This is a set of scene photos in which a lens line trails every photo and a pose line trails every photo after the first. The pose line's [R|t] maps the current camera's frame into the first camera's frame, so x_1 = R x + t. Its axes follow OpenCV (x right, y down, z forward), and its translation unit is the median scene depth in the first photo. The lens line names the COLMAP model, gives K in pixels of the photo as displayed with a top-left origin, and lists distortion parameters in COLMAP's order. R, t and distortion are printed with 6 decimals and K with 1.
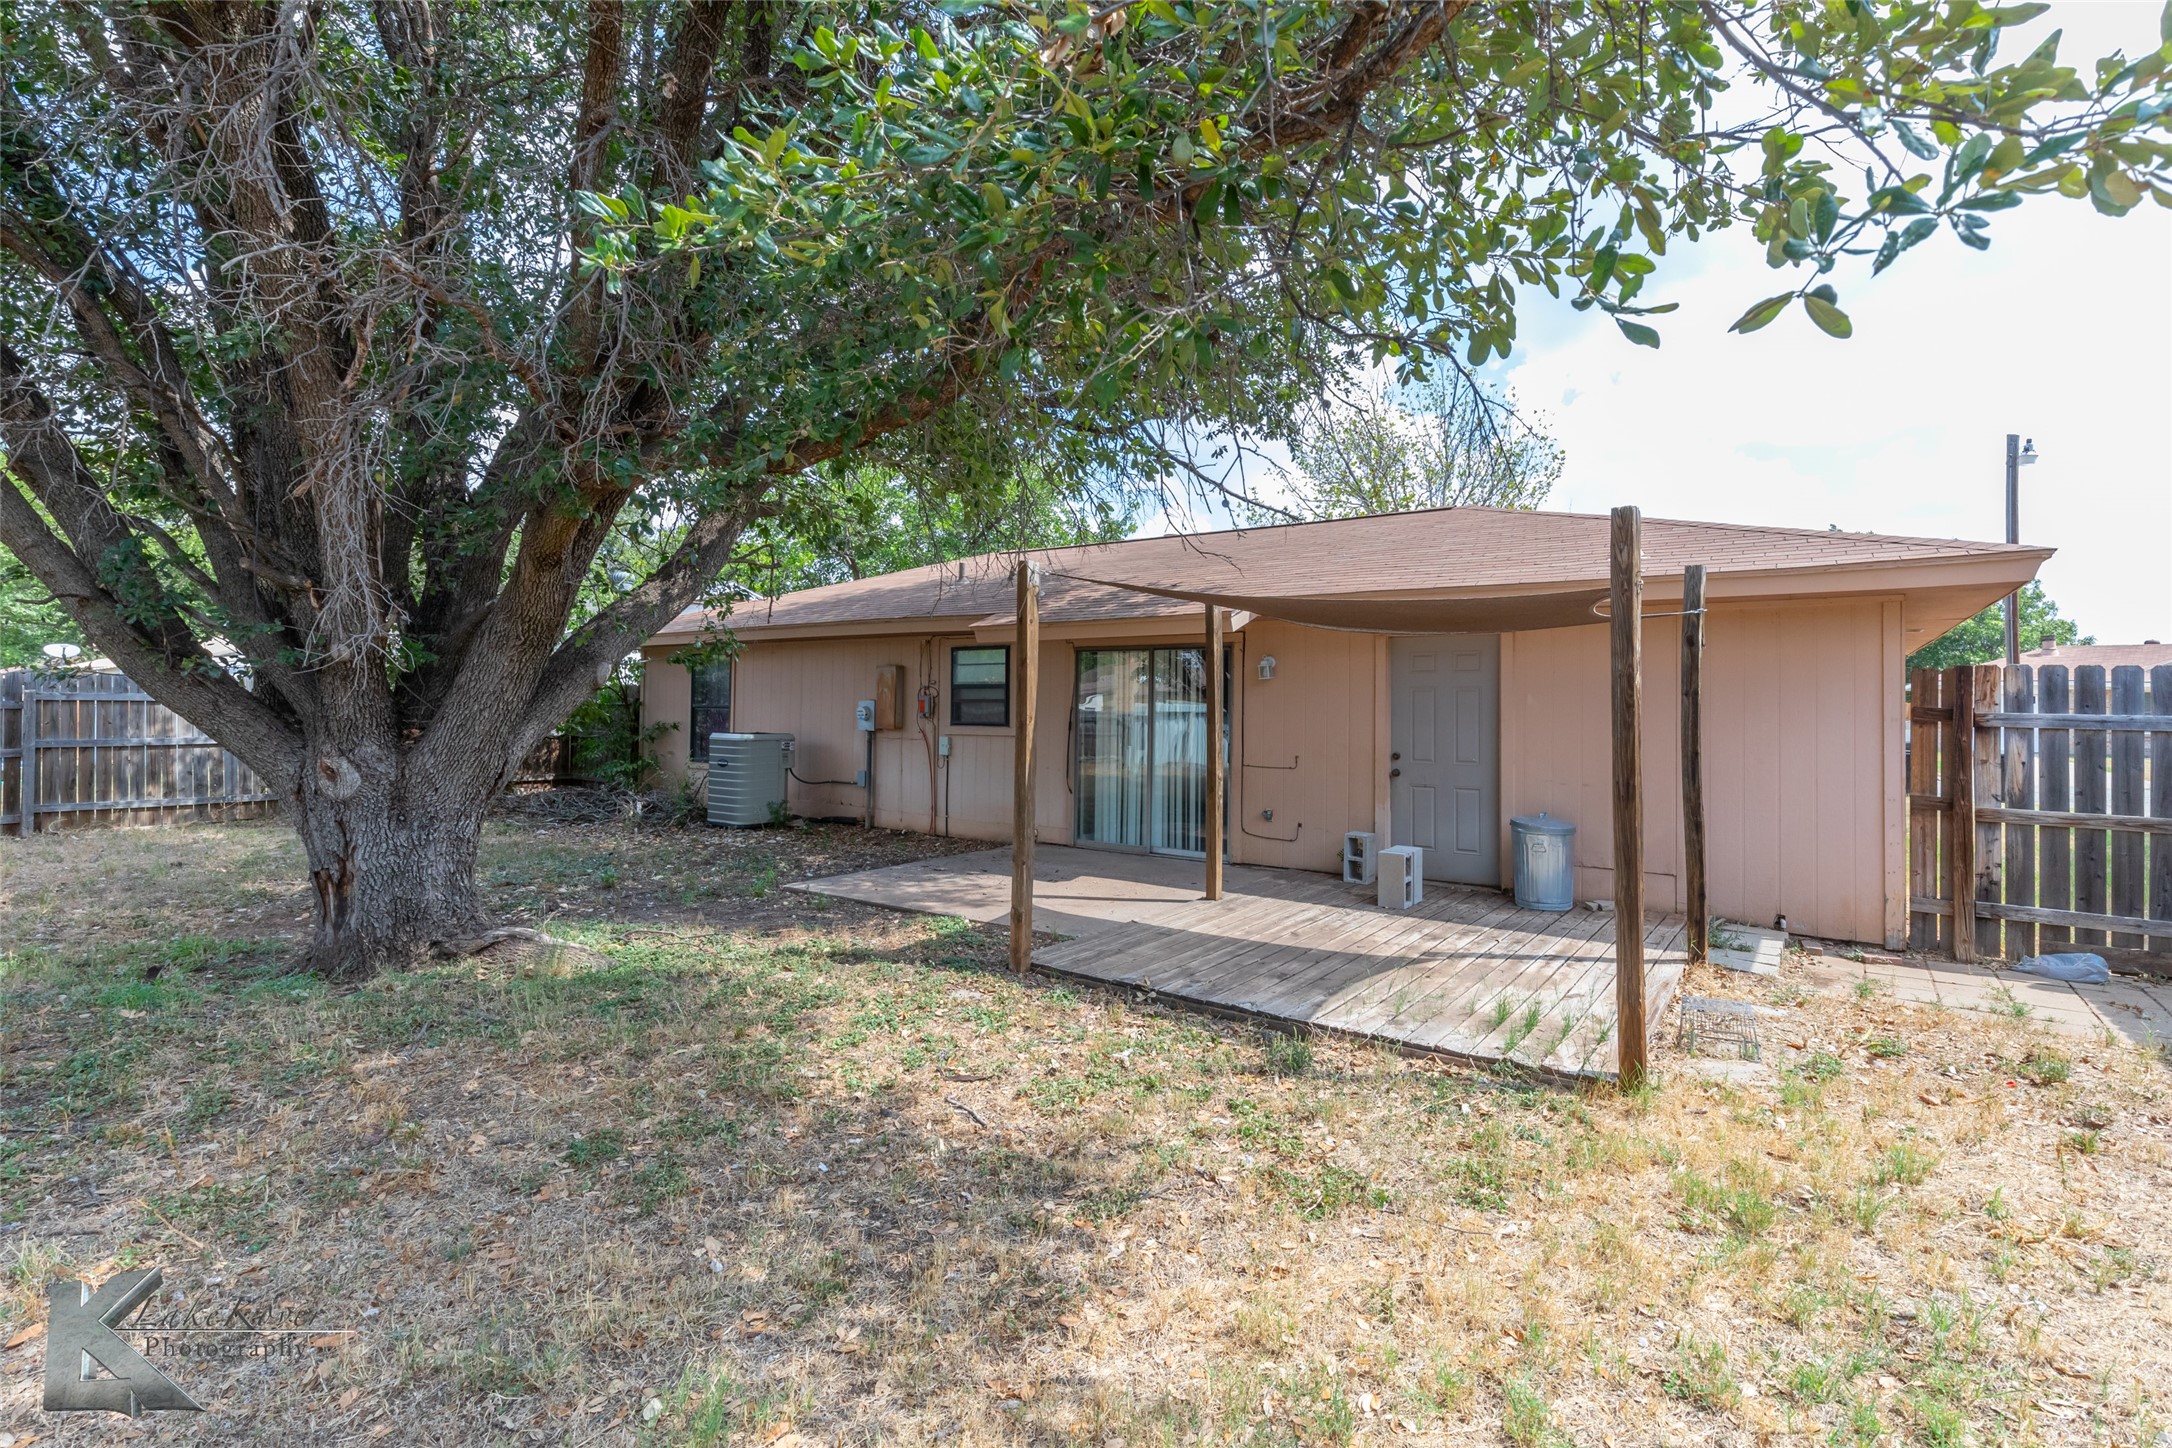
lens RADIAL K [[985.1, 0, 1077.3], [0, 985.1, 724.8], [0, 0, 1]] dist [0.001132, 0.000107]
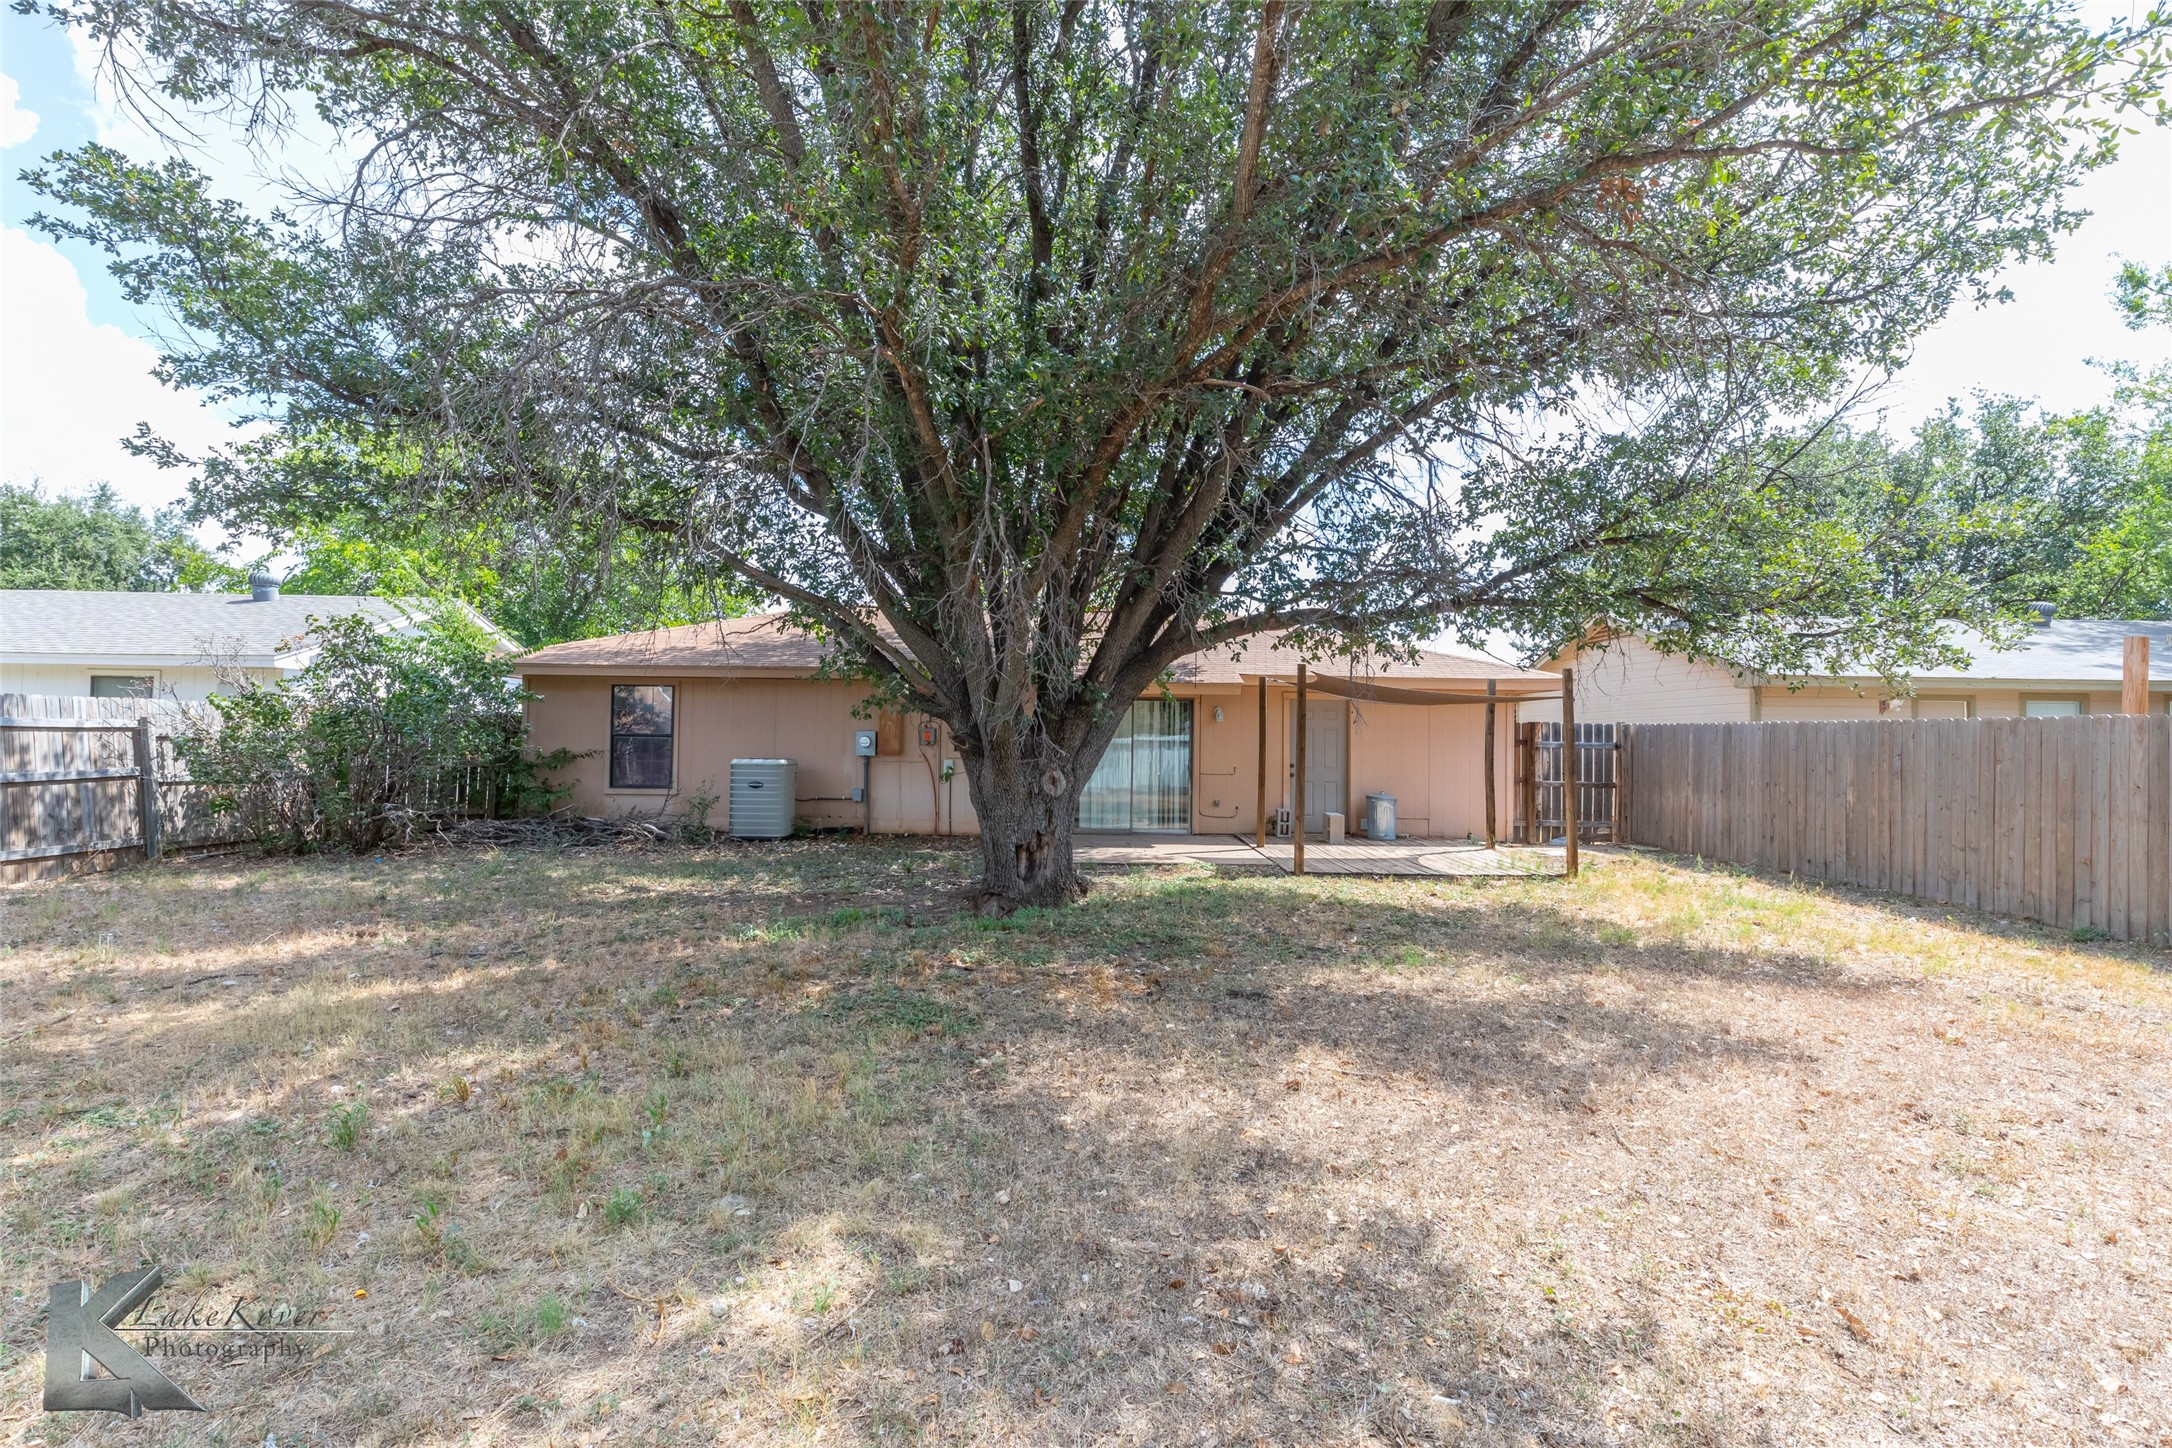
lens RADIAL K [[985.1, 0, 1077.3], [0, 985.1, 724.8], [0, 0, 1]] dist [0.001132, 0.000107]
pose [[0.809082, 0.011172, 0.587590, -0.754593], [0.007806, 0.999527, -0.029753, 0.005662], [-0.587644, 0.028659, 0.808612, -0.160221]]
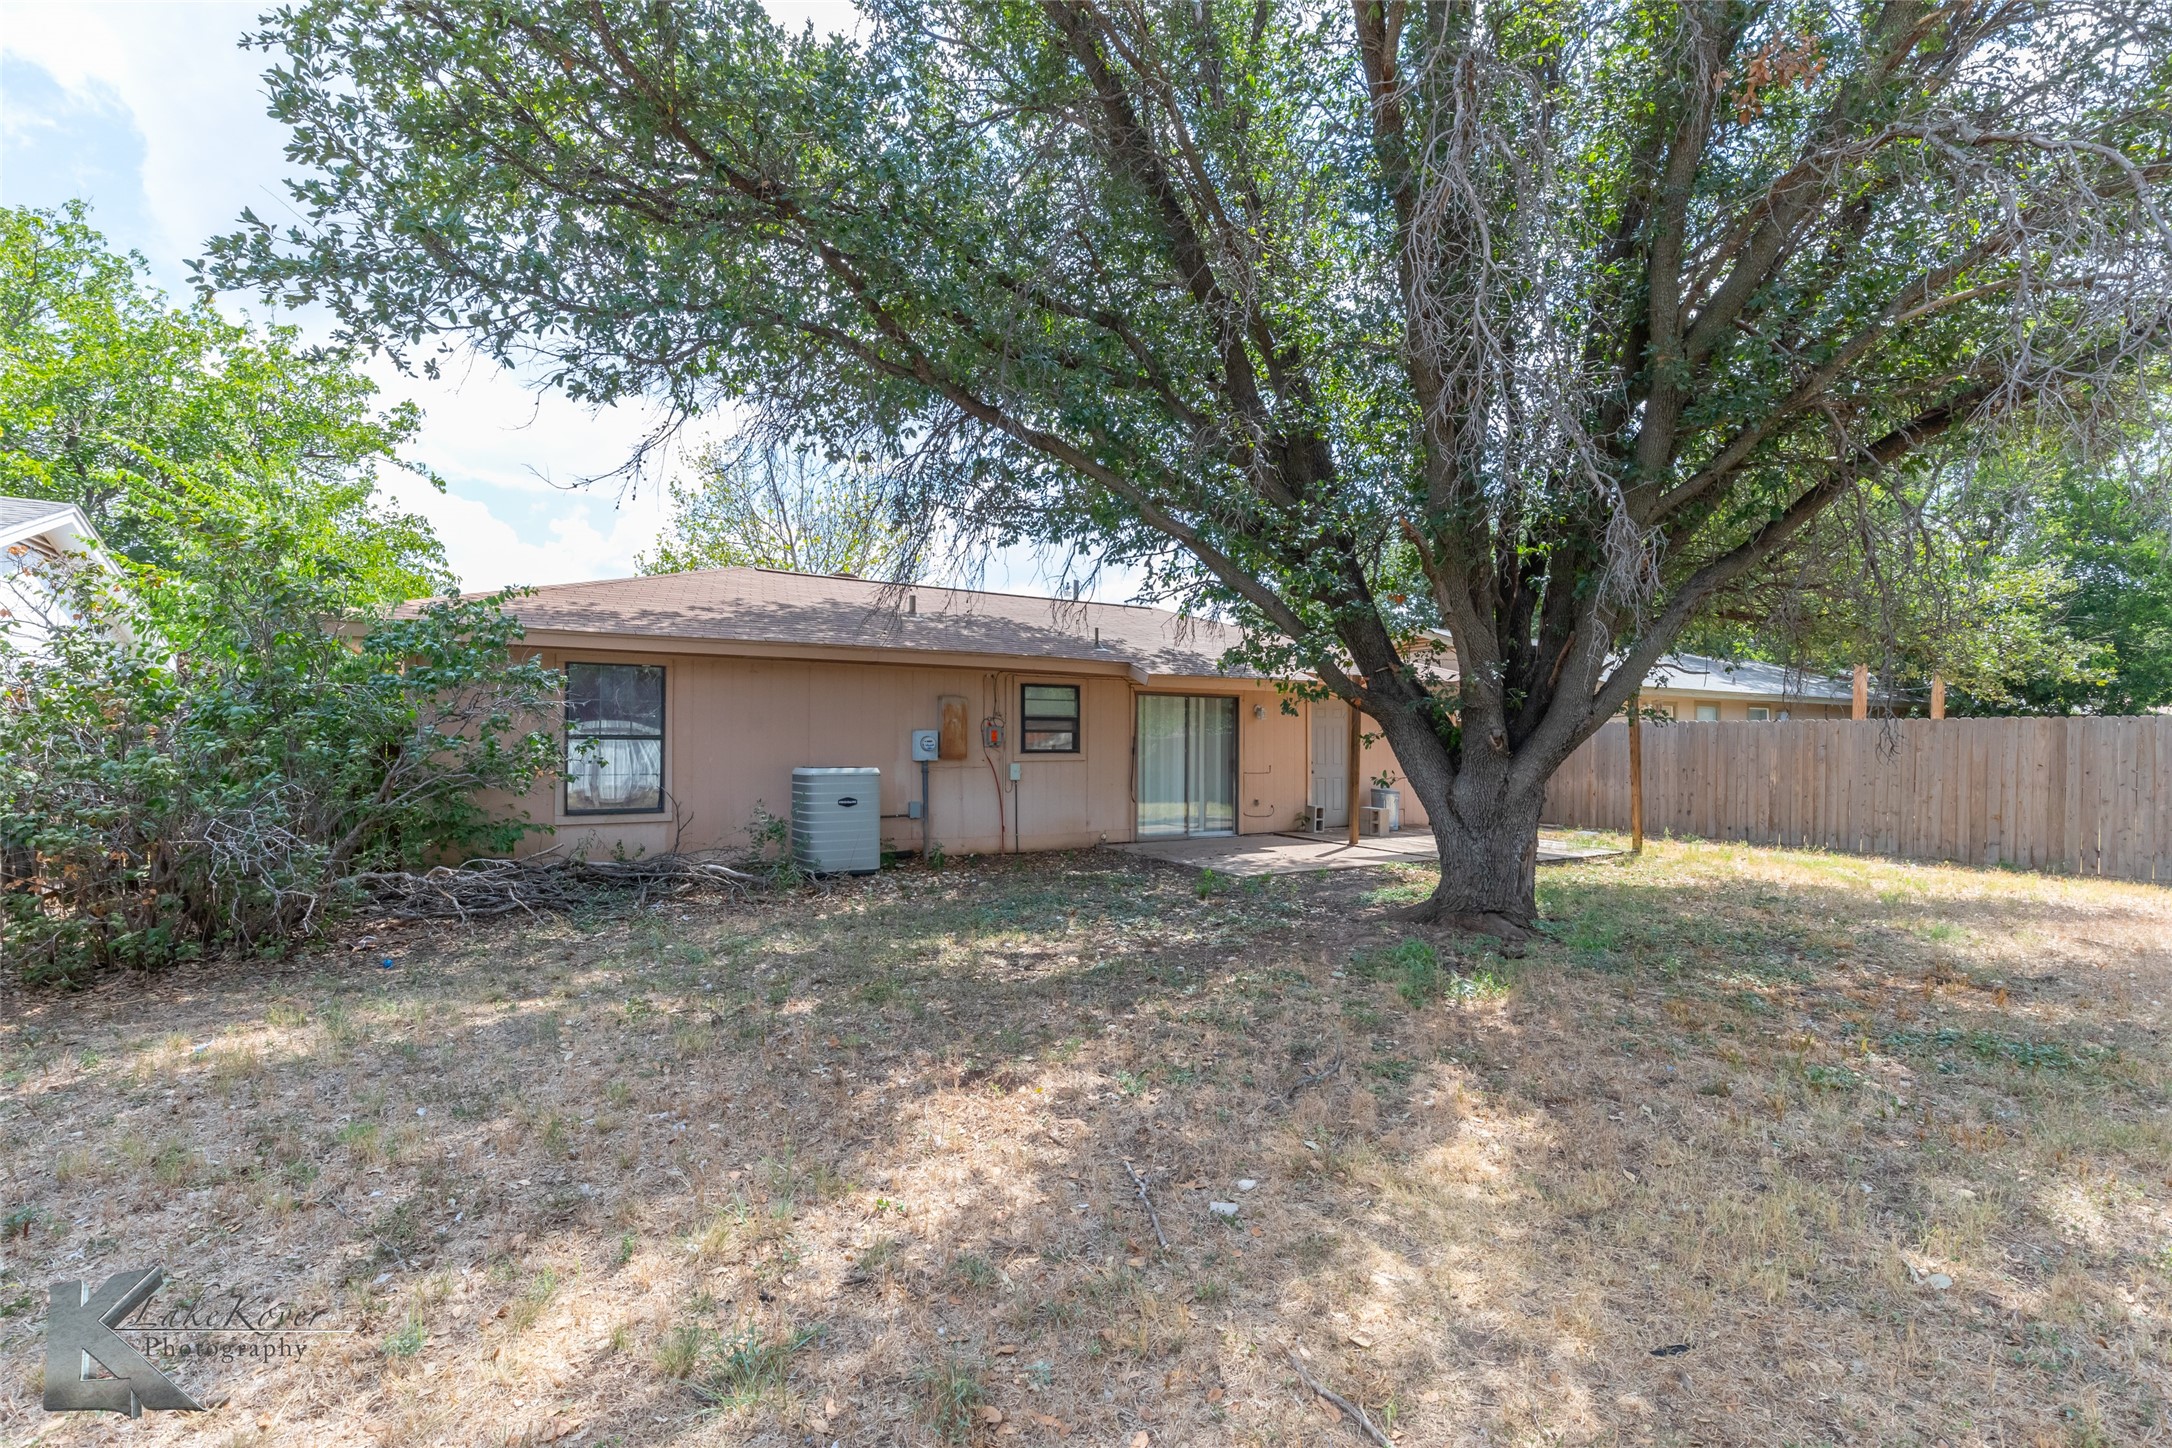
lens RADIAL K [[991.3, 0, 1085.1], [0, 991.3, 734.4], [0, 0, 1]] dist [0.018449, -0.000041]
pose [[0.384906, -0.000307, 0.922956, -1.113036], [0.019721, 0.999774, -0.007892, -0.010285], [-0.922745, 0.021239, 0.384825, 0.487938]]
